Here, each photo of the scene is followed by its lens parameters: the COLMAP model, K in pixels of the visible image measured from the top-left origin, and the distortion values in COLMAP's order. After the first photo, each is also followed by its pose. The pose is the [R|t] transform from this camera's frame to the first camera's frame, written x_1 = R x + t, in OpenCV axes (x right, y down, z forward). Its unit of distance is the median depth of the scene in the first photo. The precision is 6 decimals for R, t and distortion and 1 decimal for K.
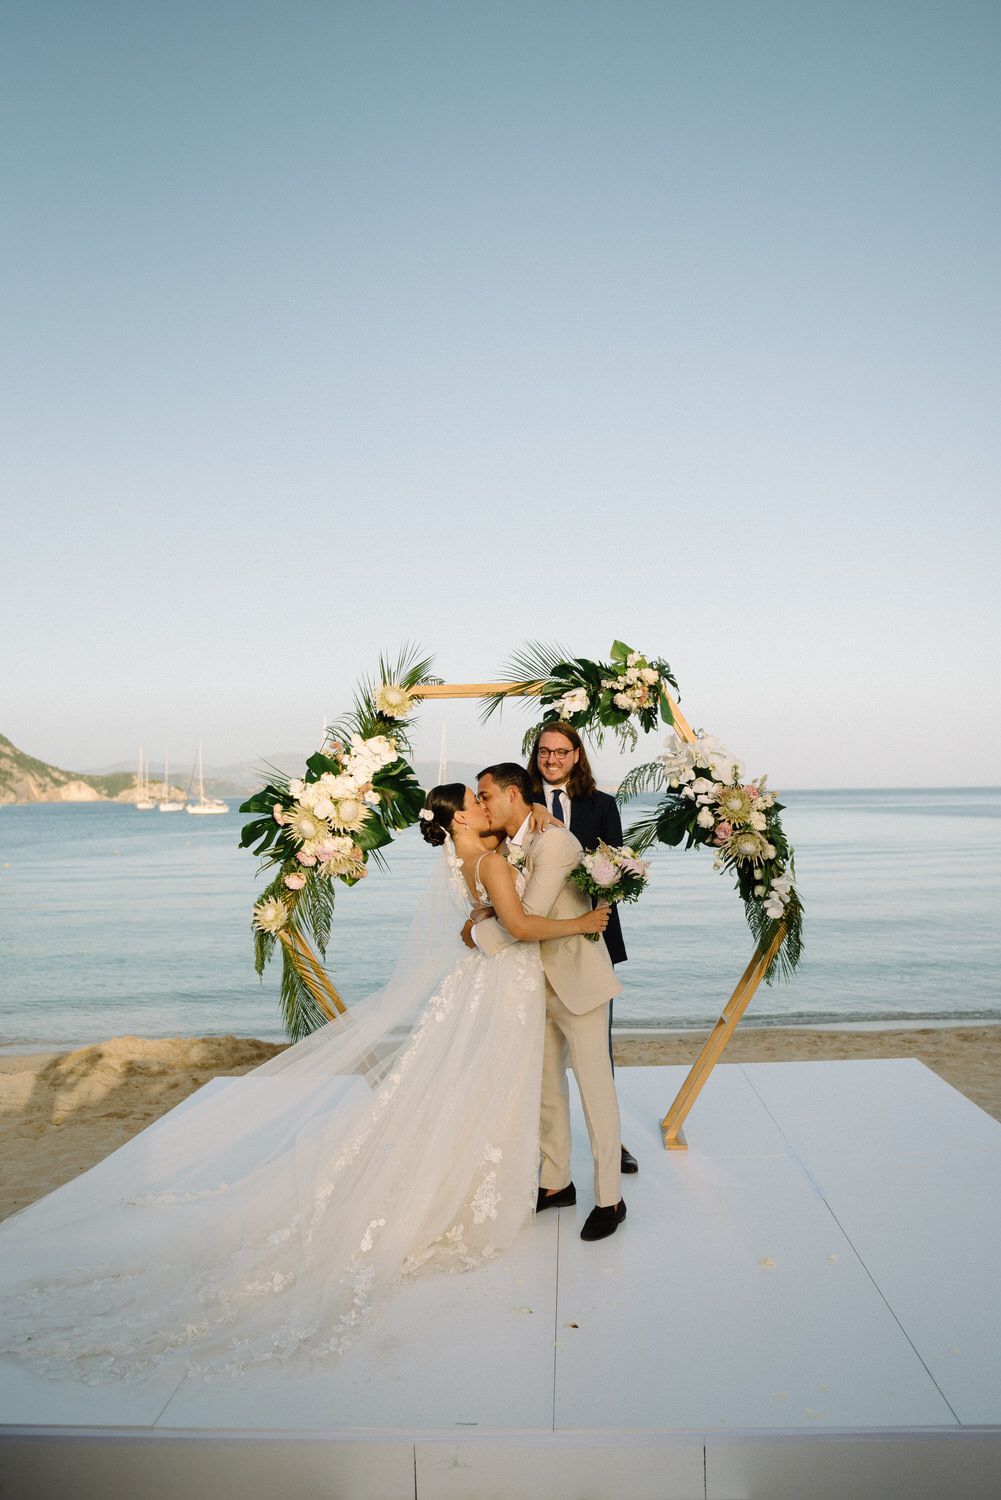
lens RADIAL K [[1208.6, 0, 539.9], [0, 1208.6, 822.4], [0, 0, 1]] dist [-0.002548, 0.008402]
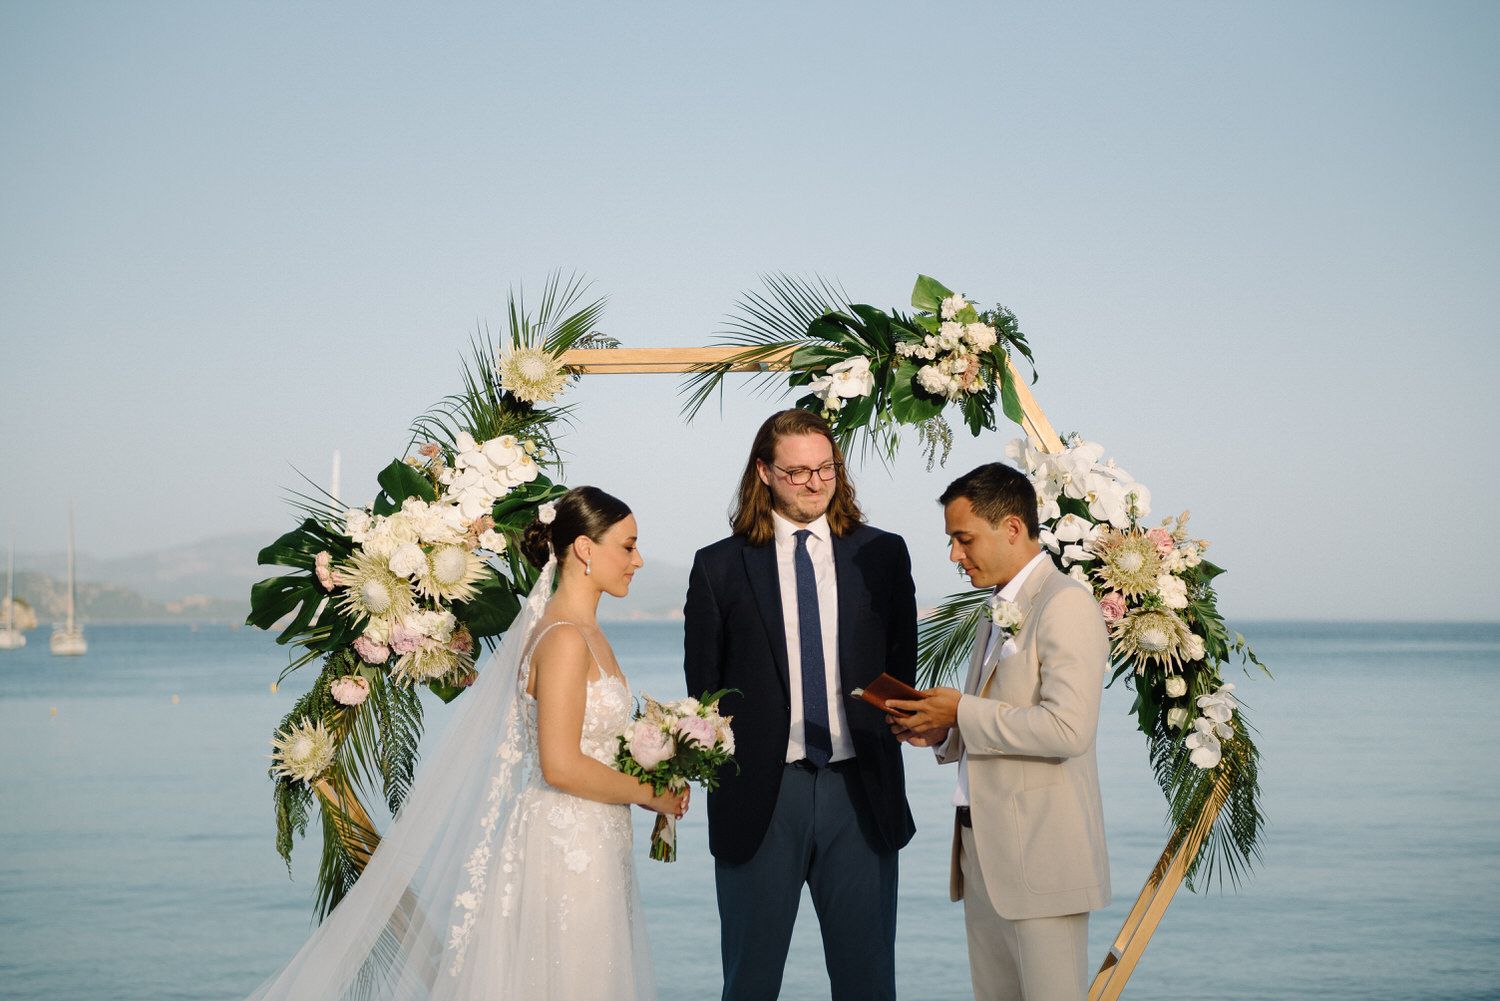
lens RADIAL K [[2543.4, 0, 745.5], [0, 2543.4, 509.3], [0, 0, 1]] dist [0.286664, 0.000000]
pose [[0.999758, 0.012493, -0.018087, 0.002405], [-0.013684, 0.997638, -0.067307, 0.042780], [0.017203, 0.067539, 0.997568, -0.196500]]
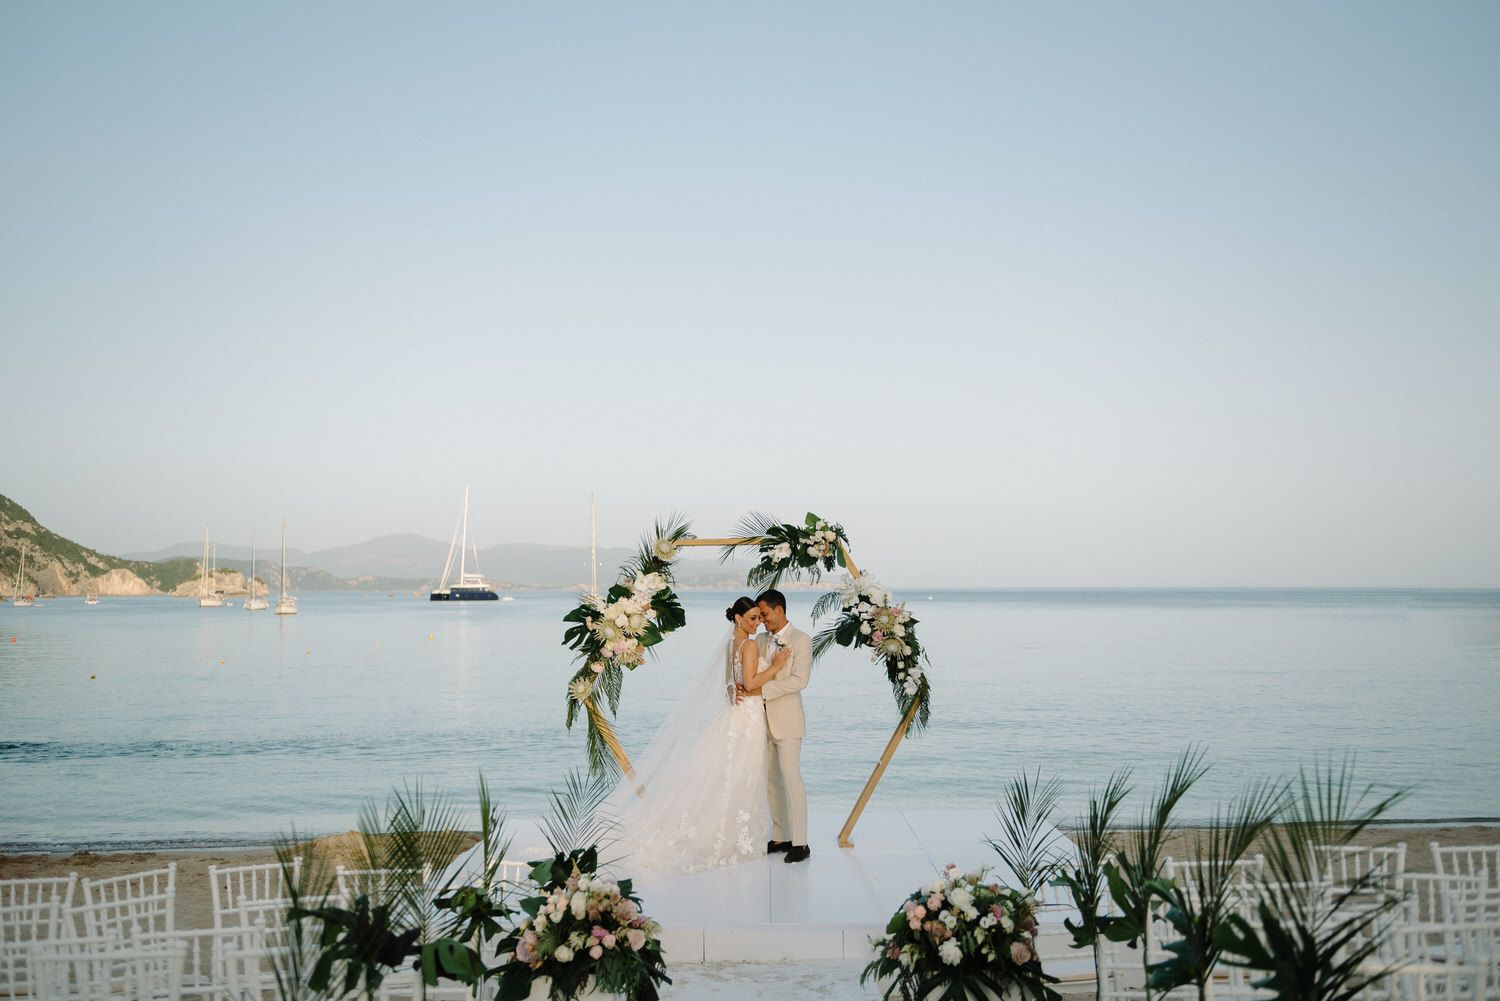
lens RADIAL K [[1548.7, 0, 746.6], [0, 1548.7, 494.4], [0, 0, 1]] dist [0.080983, 0.000000]
pose [[0.999893, 0.010057, 0.010612, -0.038014], [-0.009110, 0.996275, -0.085749, -0.002596], [-0.011435, 0.085643, 0.996260, -0.978105]]
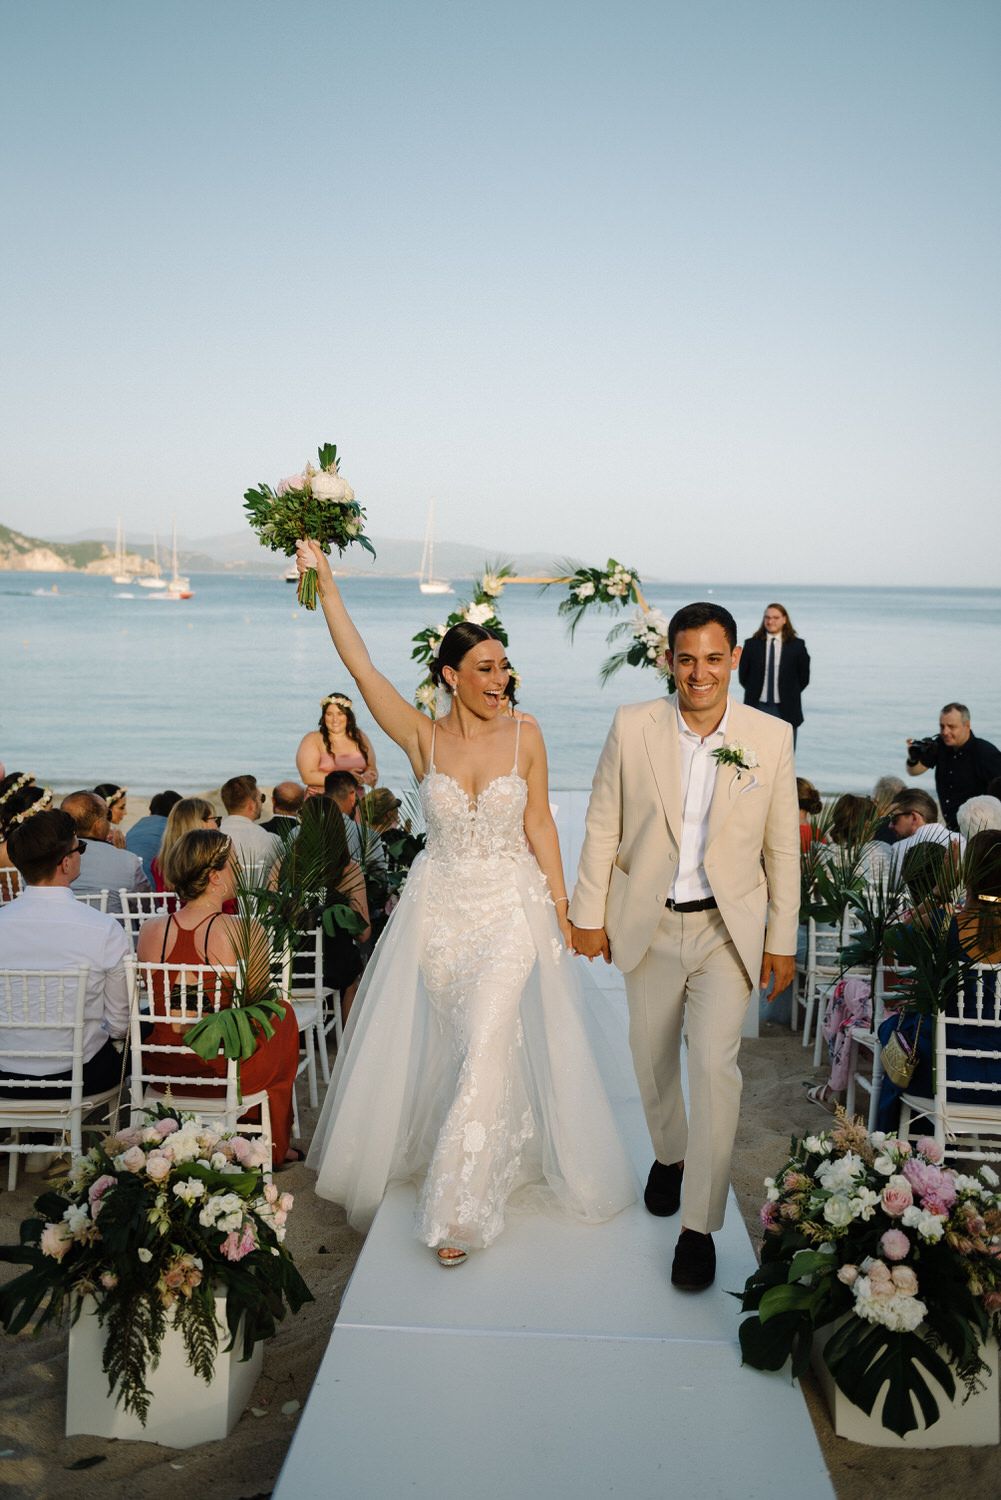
lens RADIAL K [[1289.6, 0, 492.3], [0, 1289.6, 749.2], [0, 0, 1]] dist [0.046759, 0.001482]
pose [[0.998724, 0.038463, -0.032726, -0.044451], [-0.034769, 0.993673, 0.106793, -0.061686], [0.036626, -0.105519, 0.993743, -1.071738]]
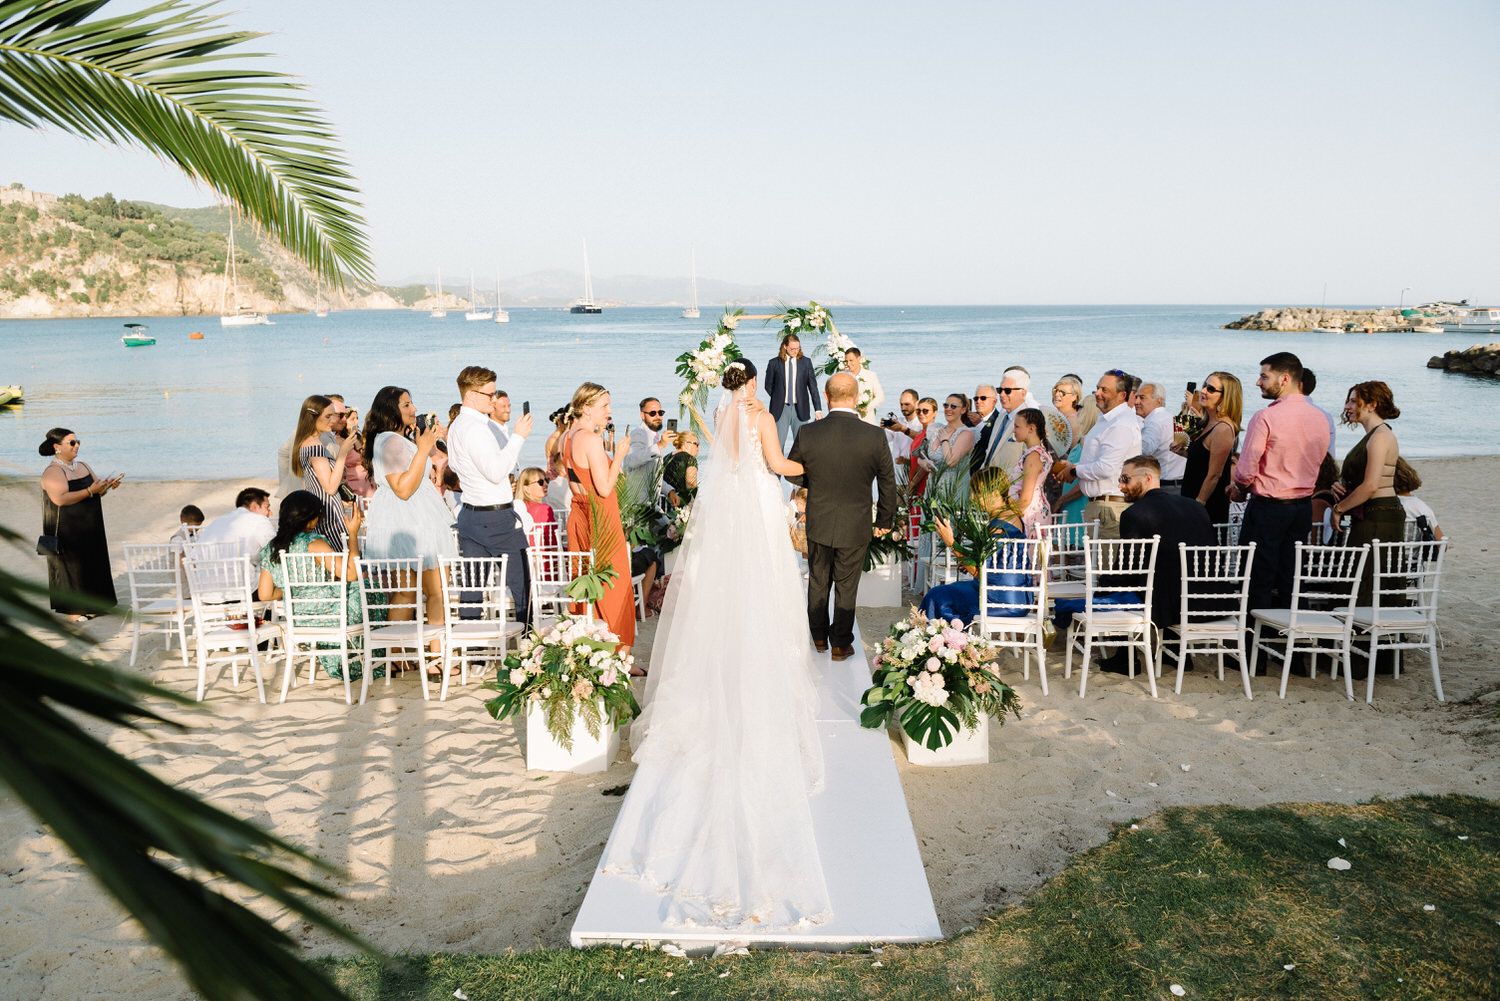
lens RADIAL K [[1001.0, 0, 751.5], [0, 1001.0, 498.7], [0, 0, 1]] dist [-0.005545, -0.002474]
pose [[0.999779, 0.013712, -0.015953, -0.030692], [-0.010894, 0.986238, 0.164971, -0.079265], [0.017995, -0.164761, 0.986169, -1.336926]]
